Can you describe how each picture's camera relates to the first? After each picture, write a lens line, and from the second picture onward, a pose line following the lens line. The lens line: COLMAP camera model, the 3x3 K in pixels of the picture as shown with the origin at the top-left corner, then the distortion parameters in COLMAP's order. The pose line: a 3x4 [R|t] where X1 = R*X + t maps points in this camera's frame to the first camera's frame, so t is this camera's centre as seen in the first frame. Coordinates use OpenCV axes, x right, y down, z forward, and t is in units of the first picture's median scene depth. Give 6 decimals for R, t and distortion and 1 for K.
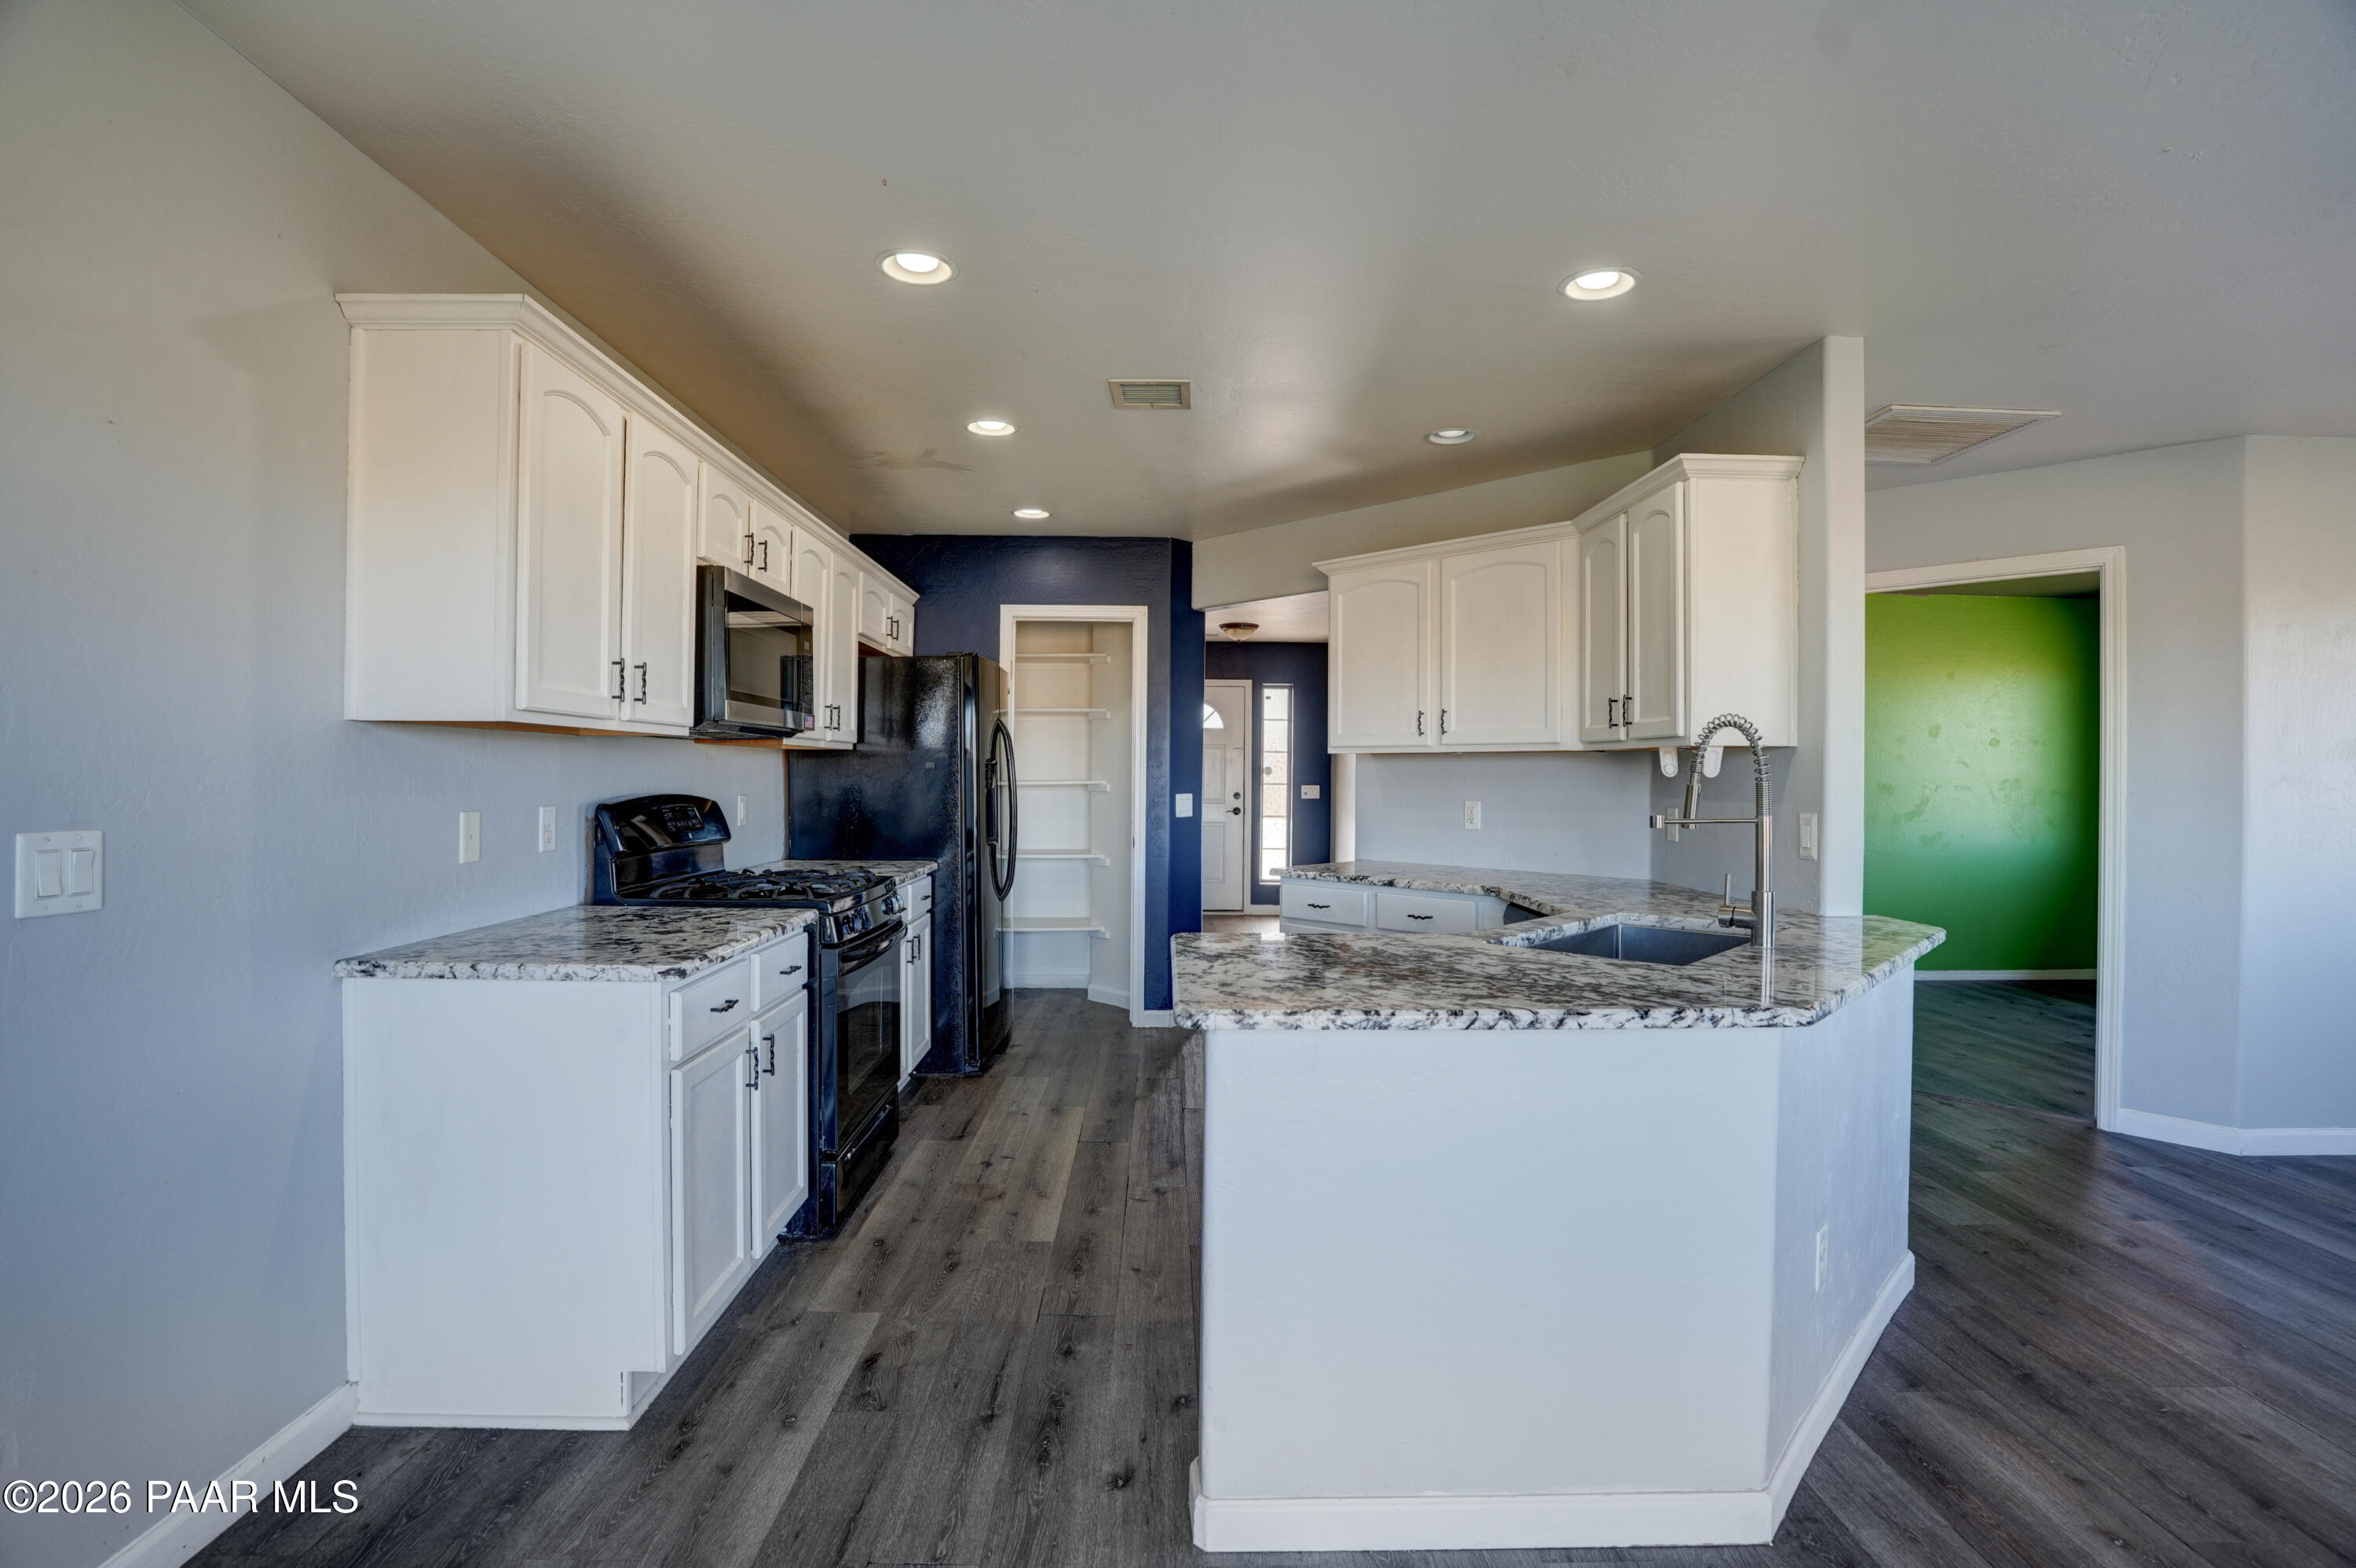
lens RADIAL K [[1086.0, 0, 1193.8], [0, 1086.0, 790.8], [0, 0, 1]] dist [-0.042198, 0.010133]
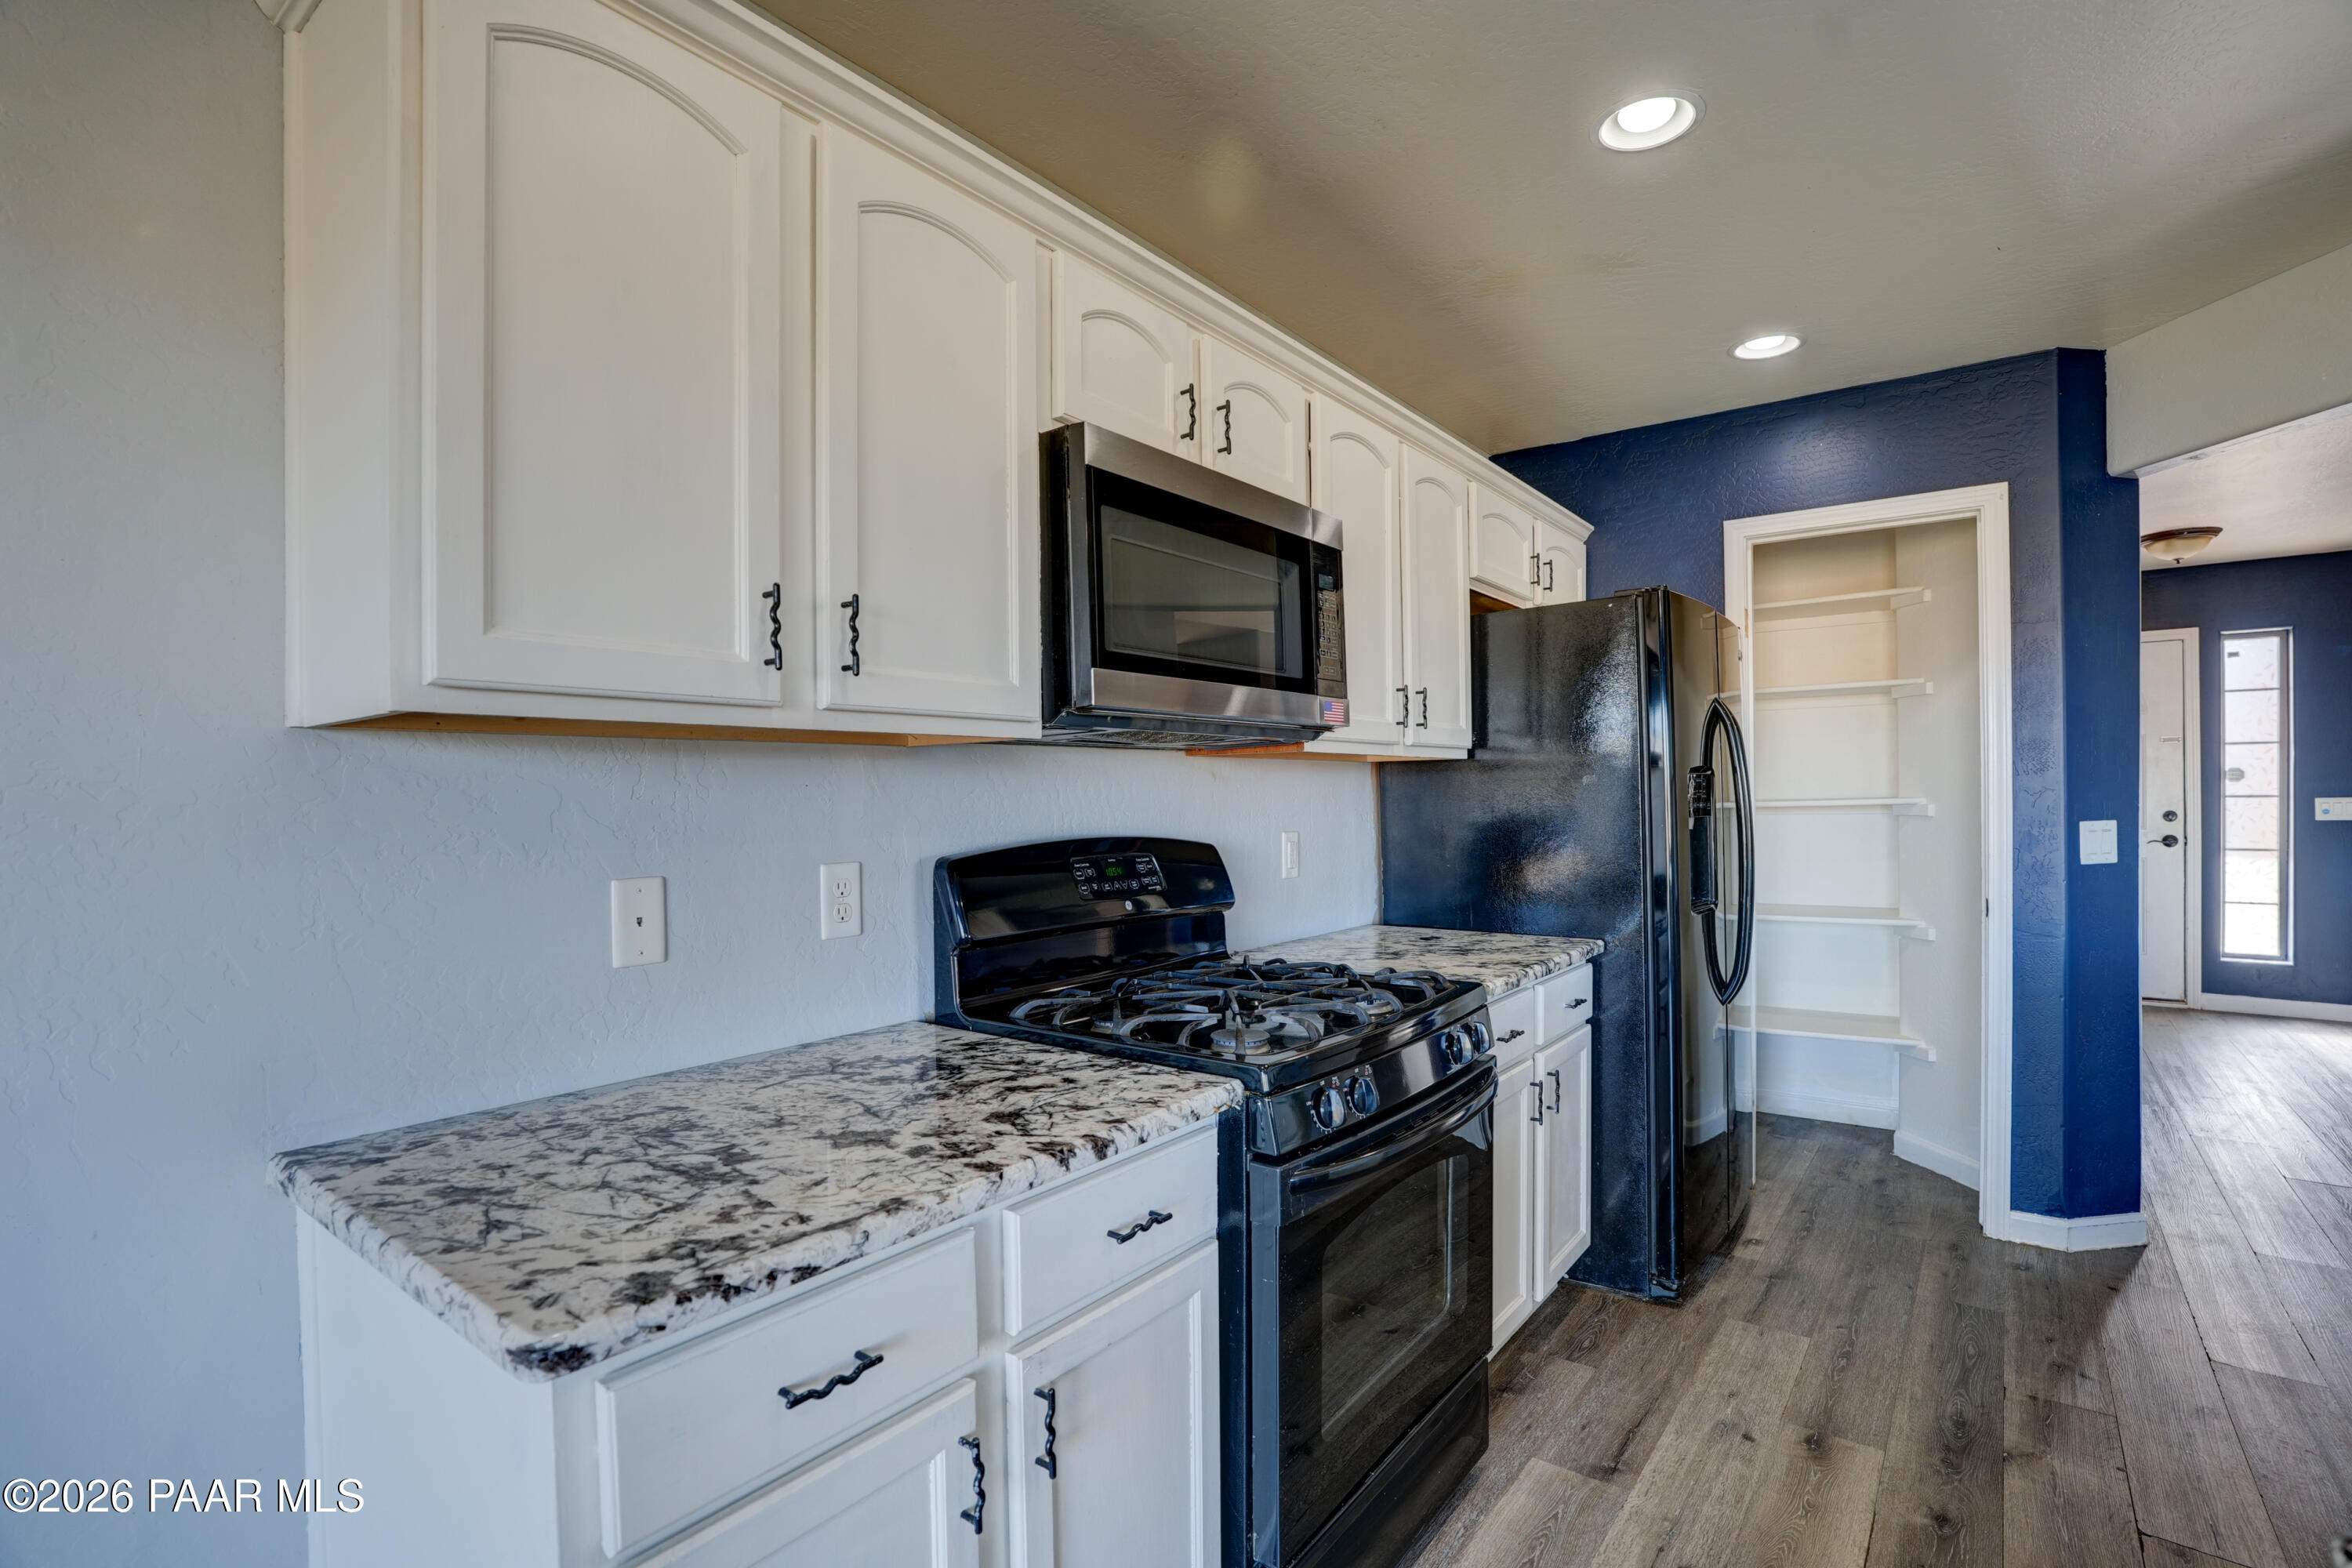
lens RADIAL K [[1084.3, 0, 1191.7], [0, 1084.3, 805.3], [0, 0, 1]] dist [-0.042198, 0.010133]
pose [[0.776815, -0.012206, -0.629610, -0.034916], [0.010310, 0.999925, -0.006665, -0.007398], [0.629644, -0.001314, 0.776882, 0.387334]]
